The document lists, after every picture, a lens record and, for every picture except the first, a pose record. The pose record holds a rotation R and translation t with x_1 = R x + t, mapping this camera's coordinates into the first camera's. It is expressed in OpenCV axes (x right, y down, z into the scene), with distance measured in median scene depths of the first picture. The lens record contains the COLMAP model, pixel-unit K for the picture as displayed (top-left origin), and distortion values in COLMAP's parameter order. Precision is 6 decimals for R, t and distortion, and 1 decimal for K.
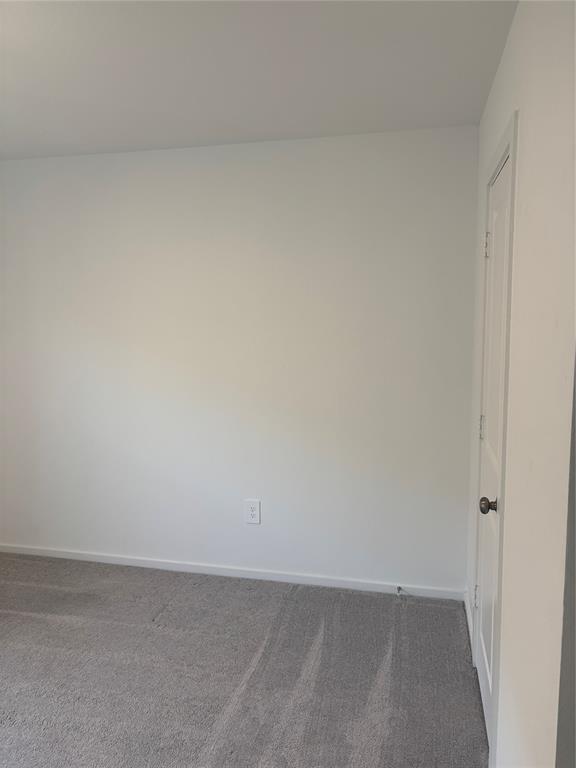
lens RADIAL K [[584.5, 0, 288.0], [0, 584.5, 380.6], [0, 0, 1]] dist [0.034604, -0.011338]
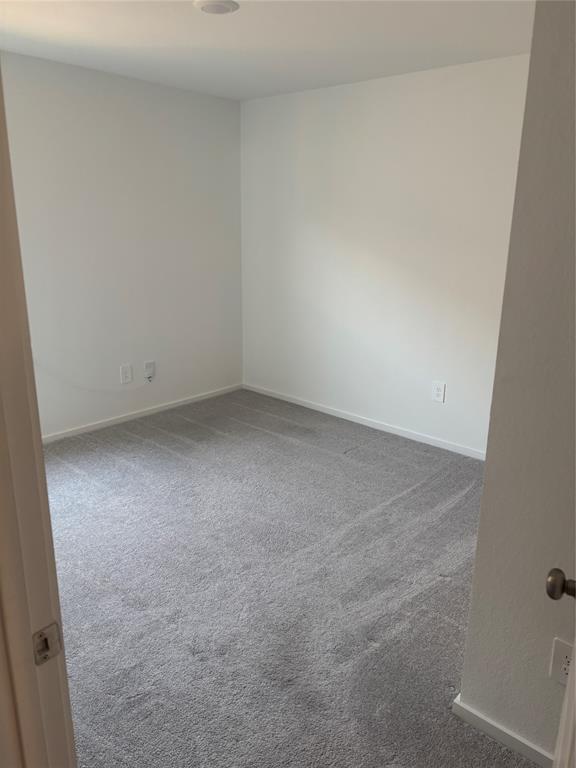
lens RADIAL K [[574.7, 0, 282.9], [0, 574.7, 381.5], [0, 0, 1]] dist [0.050120, -0.044246]
pose [[0.867098, 0.142196, -0.477410, 0.262803], [-0.064639, 0.982407, 0.175208, 0.017502], [0.493925, -0.121063, 0.861035, -0.208543]]
